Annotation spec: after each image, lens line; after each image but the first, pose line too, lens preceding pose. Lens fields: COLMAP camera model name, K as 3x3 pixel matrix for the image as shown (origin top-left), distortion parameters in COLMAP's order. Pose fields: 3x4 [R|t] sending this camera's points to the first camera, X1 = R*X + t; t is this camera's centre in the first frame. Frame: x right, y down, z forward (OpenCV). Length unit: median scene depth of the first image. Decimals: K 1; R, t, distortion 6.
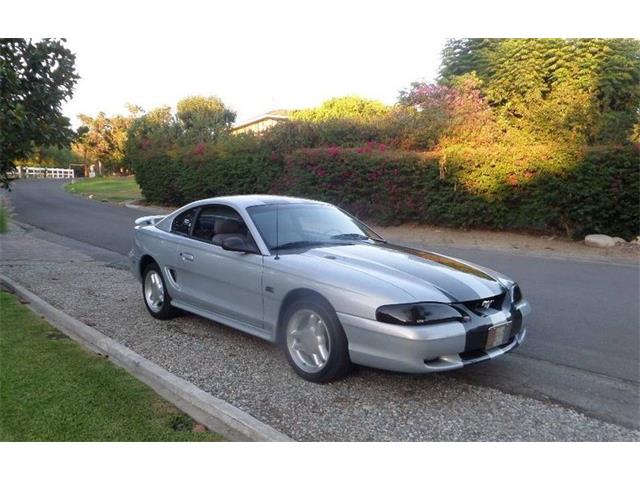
lens RADIAL K [[483.4, 0, 320.0], [0, 483.4, 240.0], [0, 0, 1]] dist [-0.000952, -0.003008]
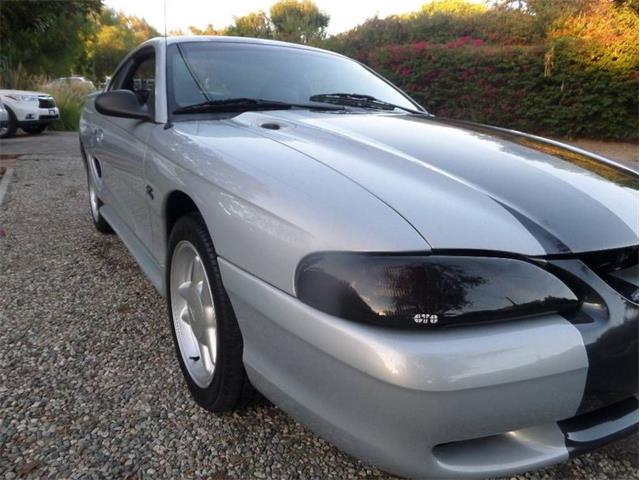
lens RADIAL K [[470.3, 0, 344.2], [0, 470.3, 205.6], [0, 0, 1]] dist [-0.006220, -0.000583]
pose [[0.988420, 0.045910, -0.144633, 0.034660], [-0.029239, 0.992894, 0.115351, 0.012365], [0.148901, -0.109786, 0.982739, 0.128218]]
